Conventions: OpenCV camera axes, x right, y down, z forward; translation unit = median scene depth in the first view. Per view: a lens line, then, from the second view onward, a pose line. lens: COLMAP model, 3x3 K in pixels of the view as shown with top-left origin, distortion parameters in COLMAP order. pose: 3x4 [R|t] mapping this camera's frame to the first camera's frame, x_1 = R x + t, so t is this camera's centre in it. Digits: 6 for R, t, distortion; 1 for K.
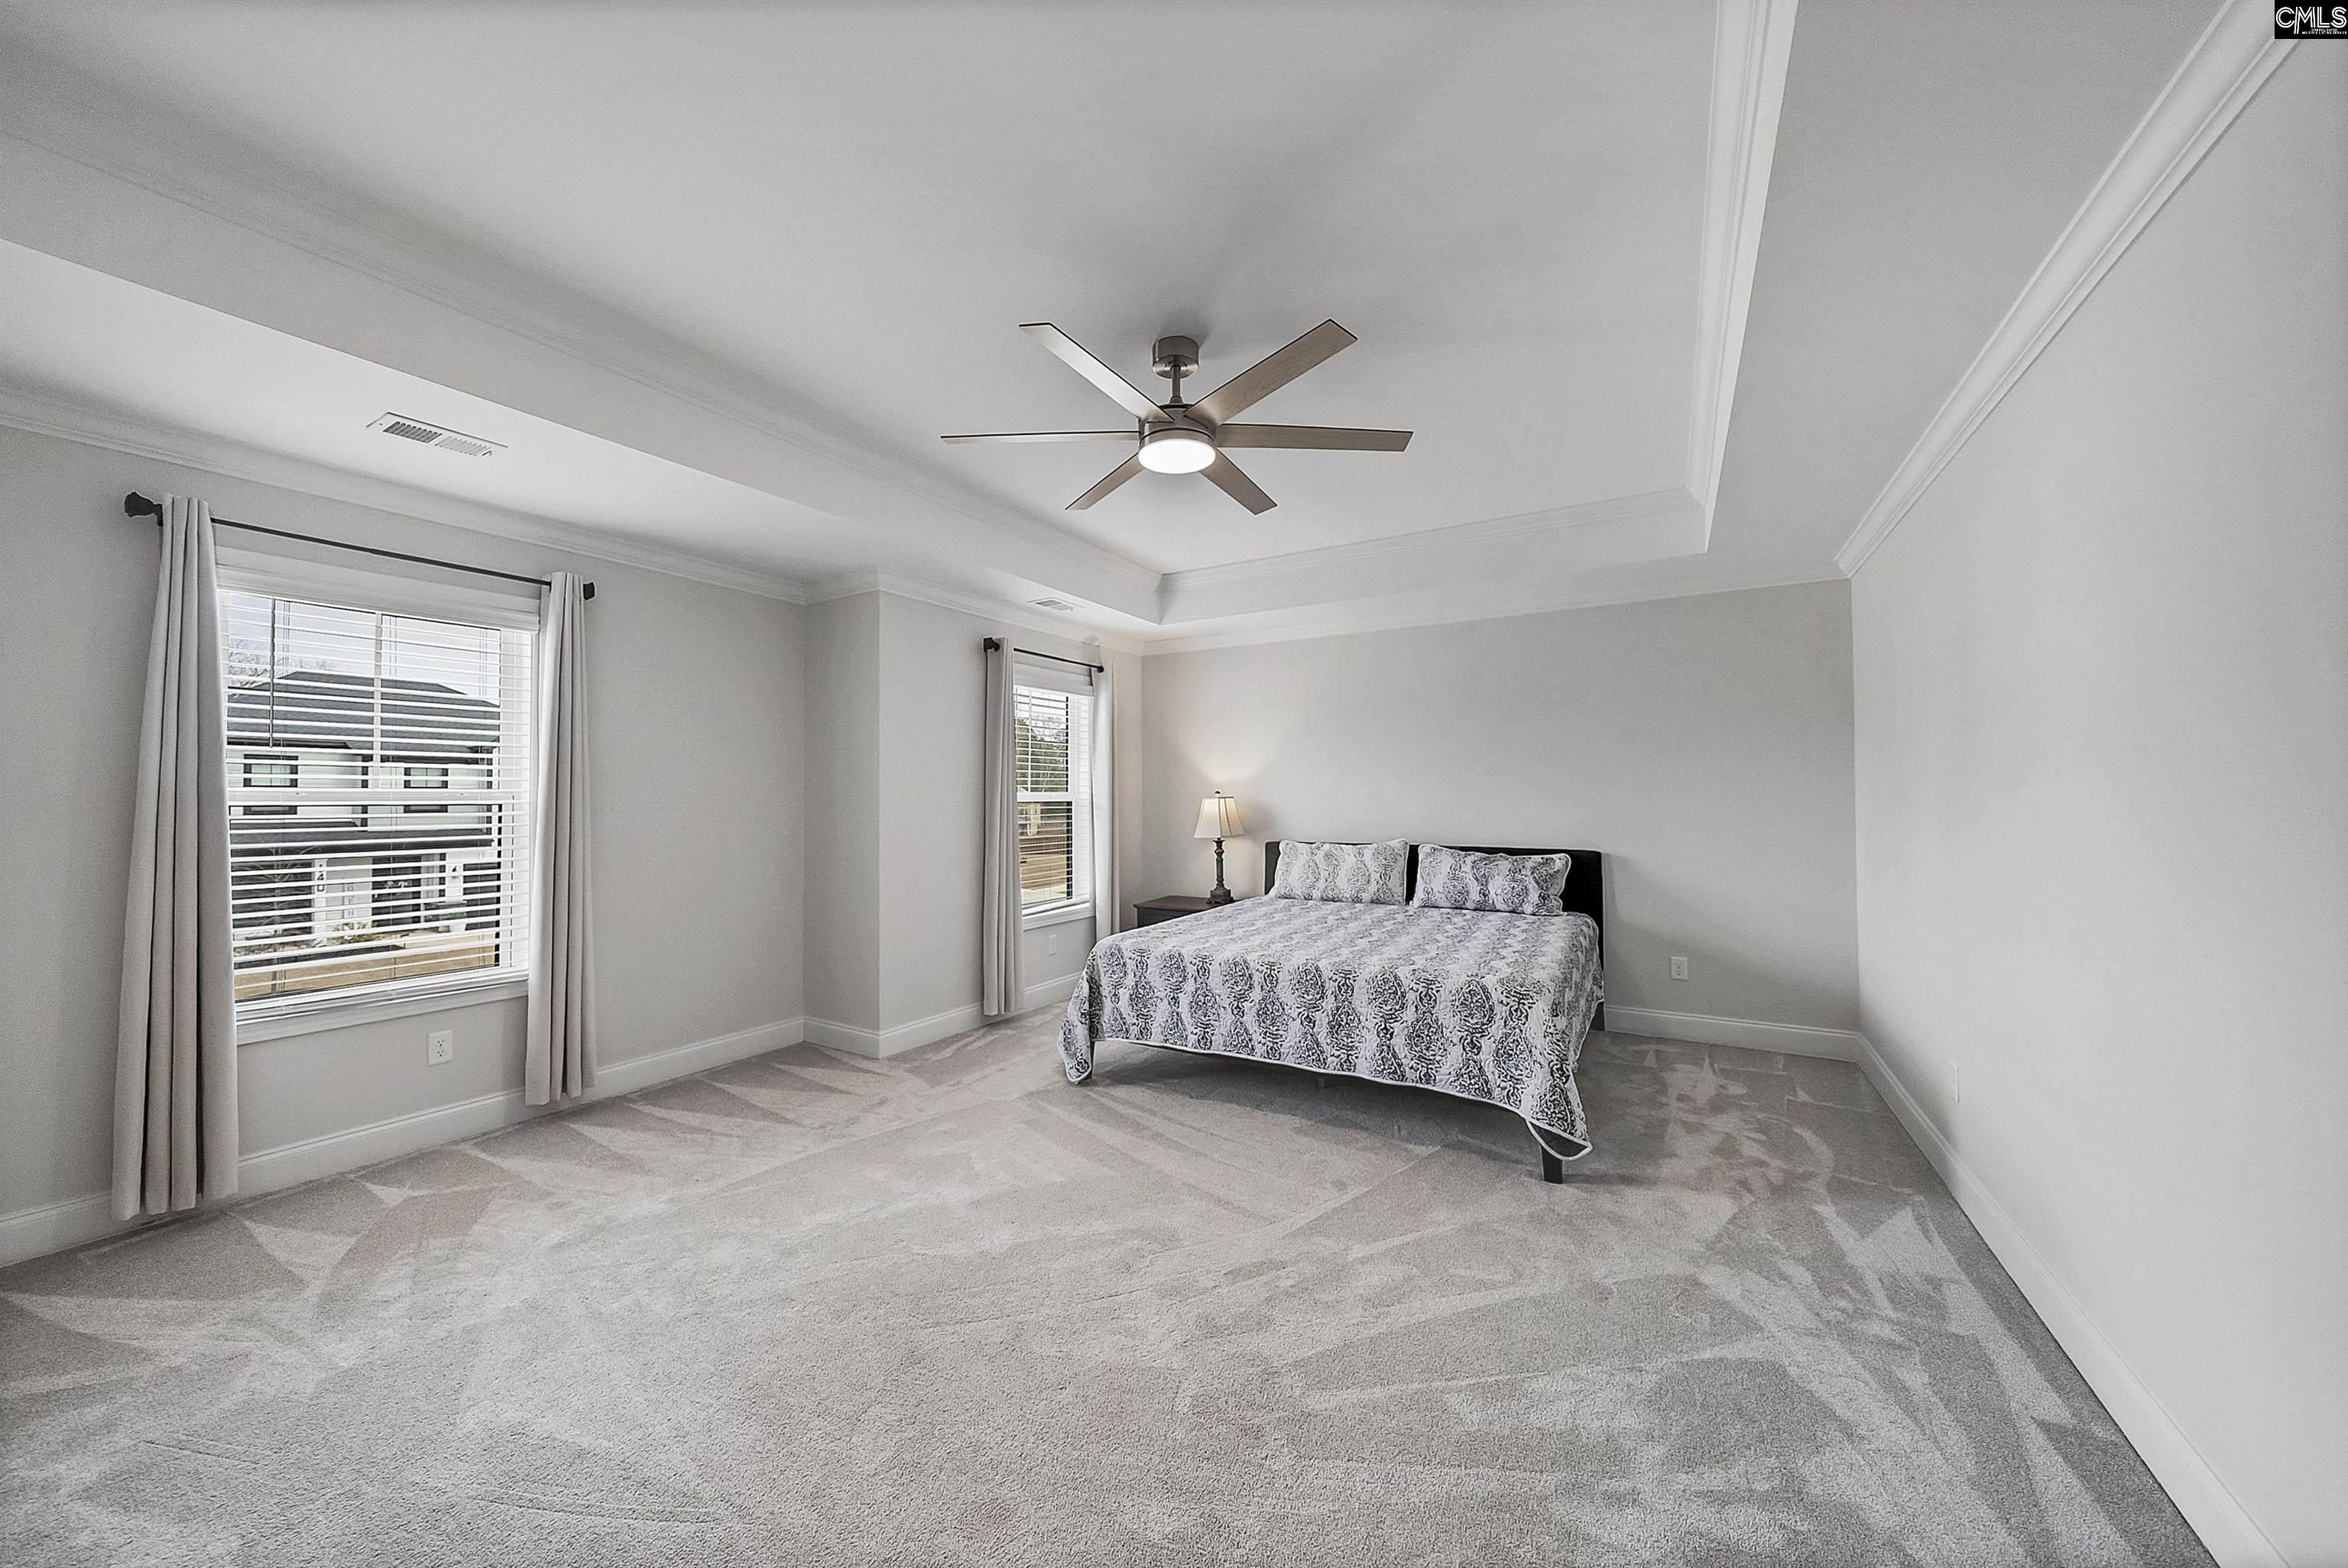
lens RADIAL K [[831.8, 0, 1154.2], [0, 831.8, 794.7], [0, 0, 1]] dist [-0.007059, 0.000358]
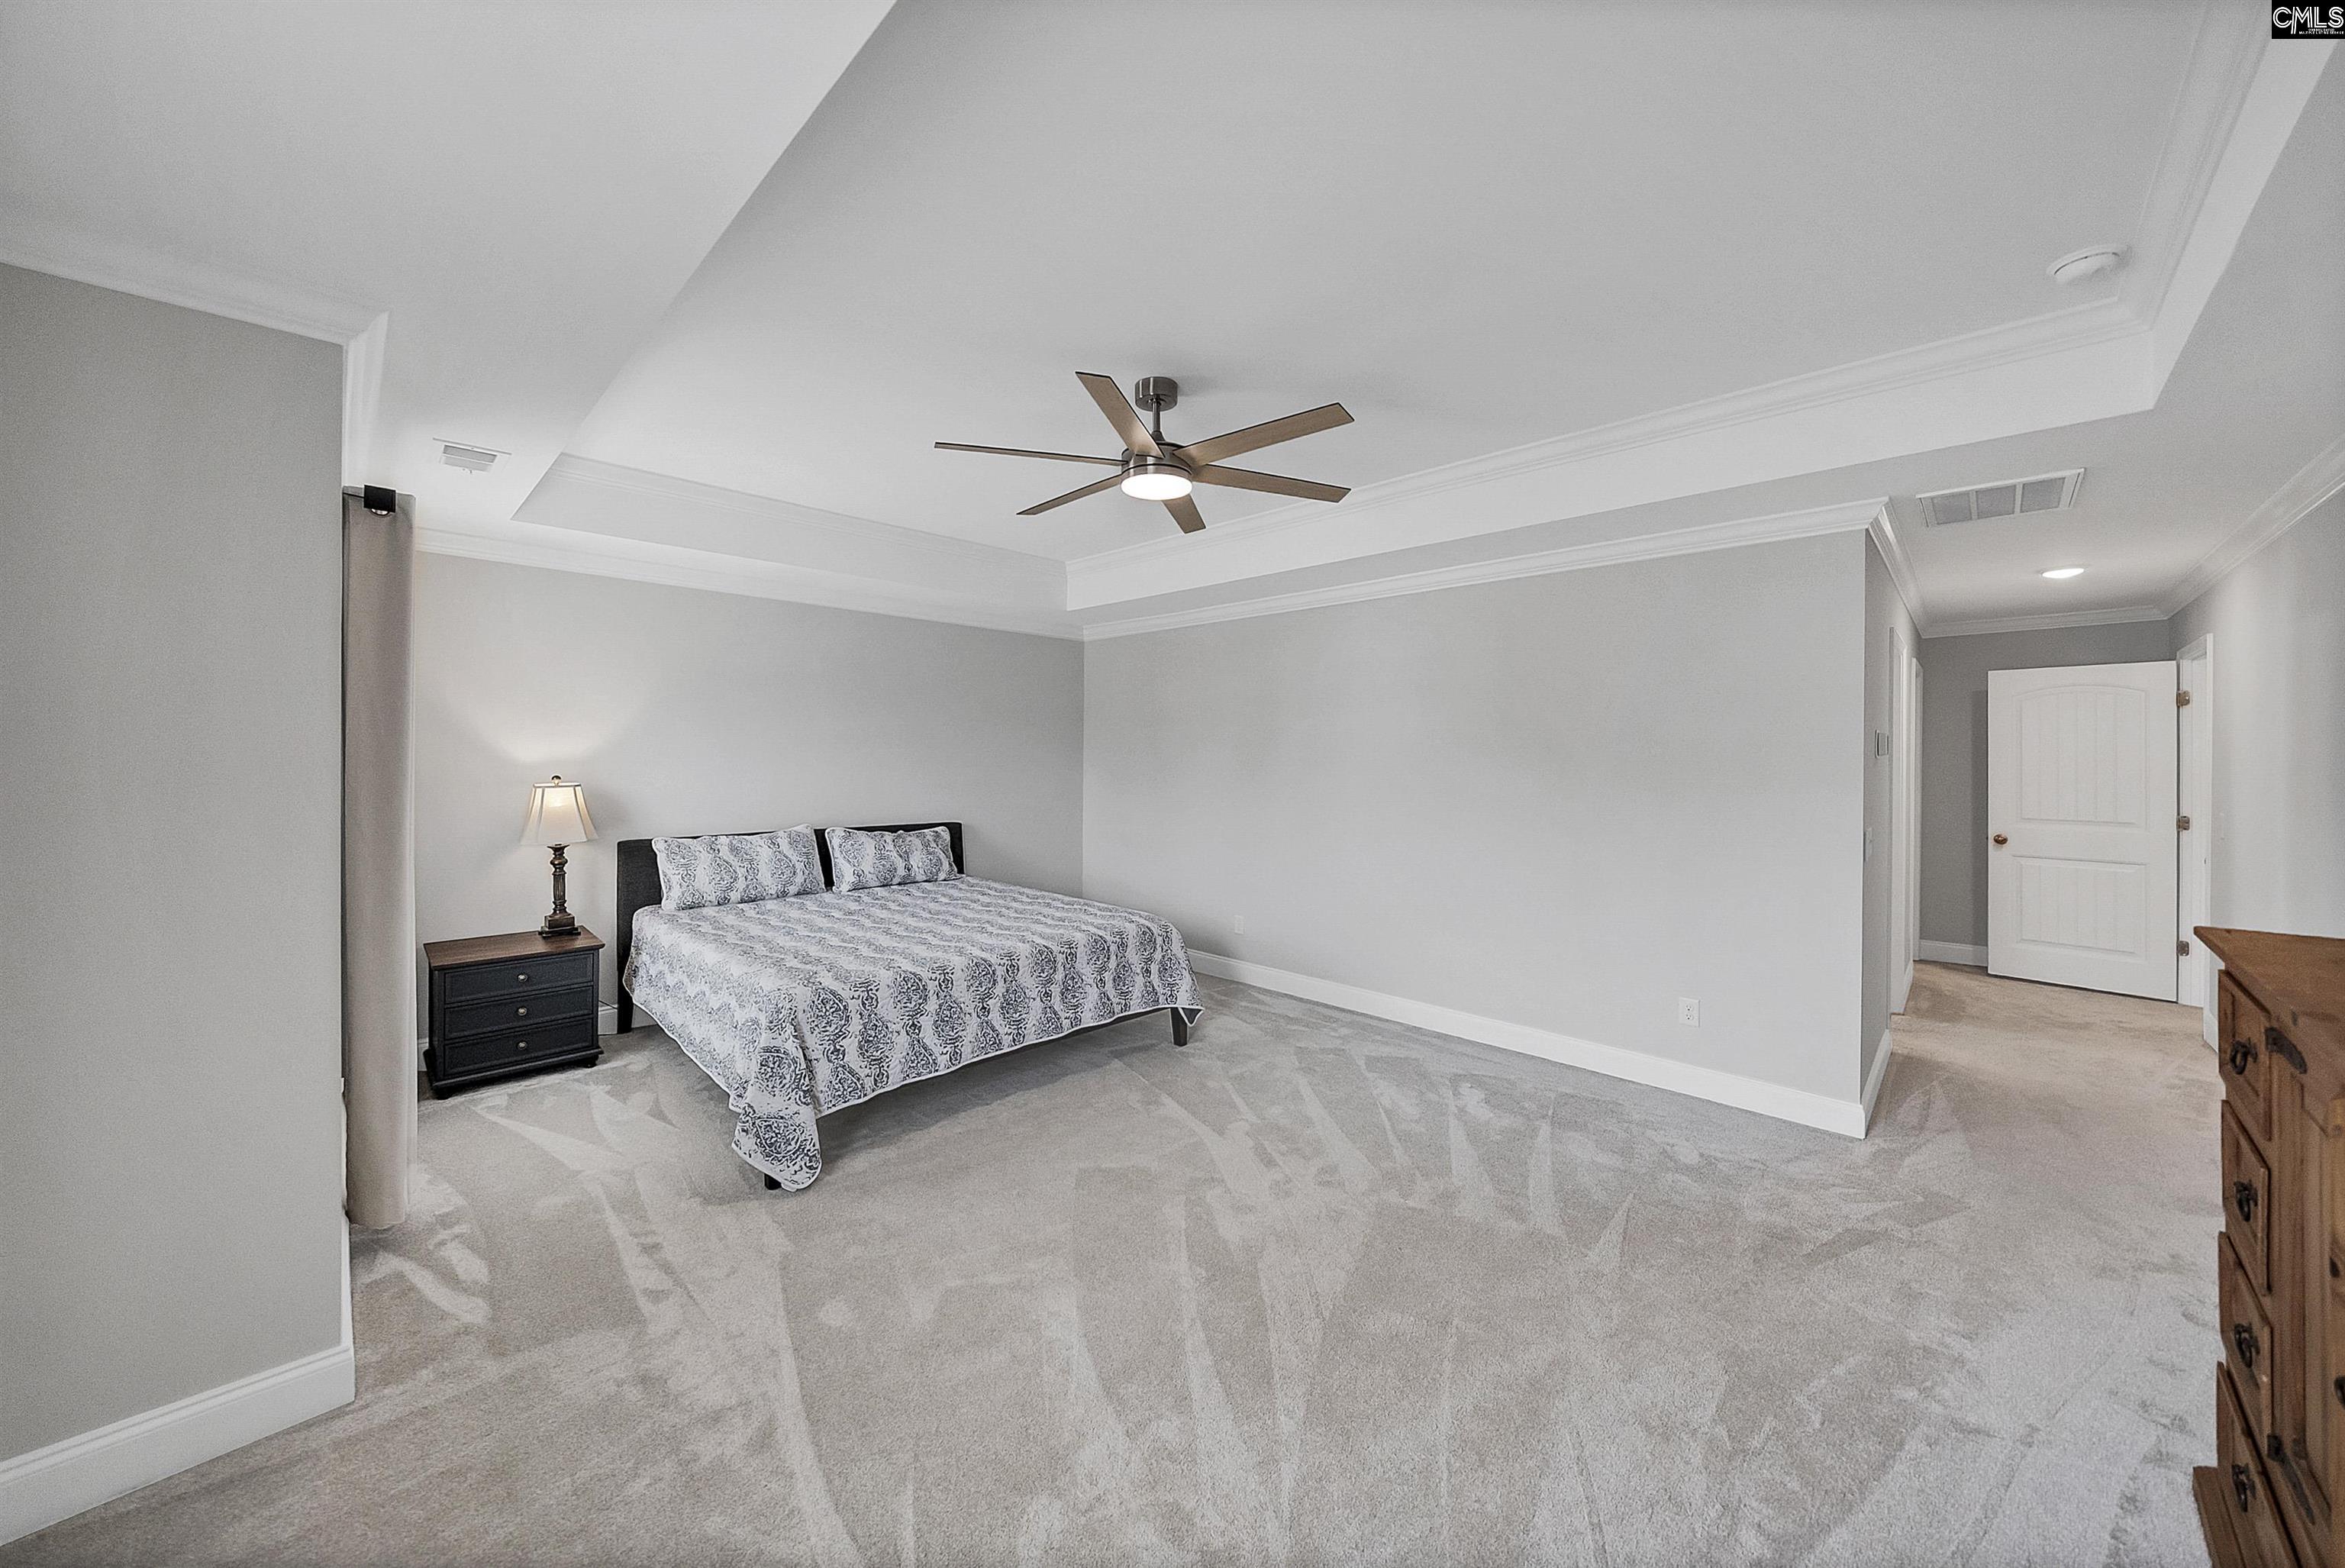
lens RADIAL K [[830.8, 0, 1154.5], [0, 830.8, 762.9], [0, 0, 1]] dist [-0.007059, 0.000358]
pose [[0.226511, -0.002415, 0.974006, -0.774204], [-0.012147, 0.999912, 0.005304, -0.039184], [-0.973933, -0.013032, 0.226462, 0.562004]]
